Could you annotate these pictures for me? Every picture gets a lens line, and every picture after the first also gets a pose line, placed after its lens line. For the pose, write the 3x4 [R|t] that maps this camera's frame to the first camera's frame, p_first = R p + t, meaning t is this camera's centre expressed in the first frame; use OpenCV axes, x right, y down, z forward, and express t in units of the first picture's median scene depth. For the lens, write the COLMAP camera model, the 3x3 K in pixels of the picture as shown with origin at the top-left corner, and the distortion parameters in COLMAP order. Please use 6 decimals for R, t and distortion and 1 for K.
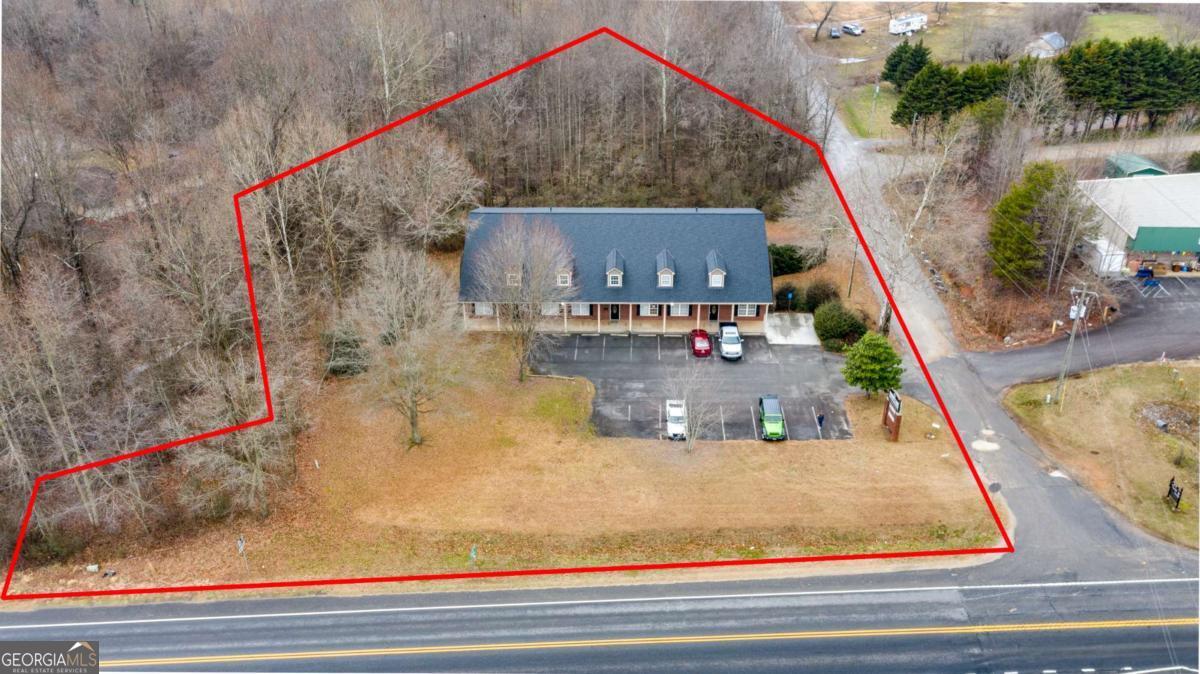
lens RADIAL K [[981.8, 0, 597.1], [0, 981.8, 317.9], [0, 0, 1]] dist [-0.004917, -0.002698]
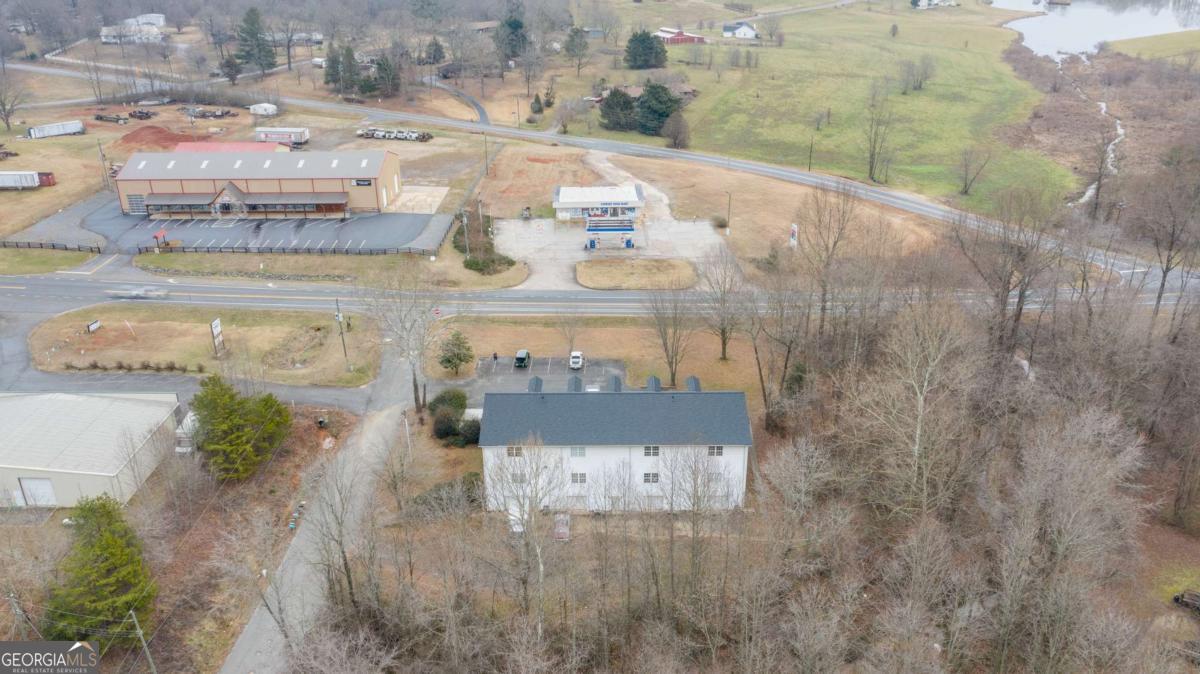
lens RADIAL K [[981.8, 0, 597.1], [0, 981.8, 317.9], [0, 0, 1]] dist [-0.004917, -0.002698]
pose [[-0.999732, 0.022634, -0.004802, 0.049130], [0.010471, 0.627656, 0.778420, -1.215117], [0.020633, 0.778162, -0.627725, 1.912454]]
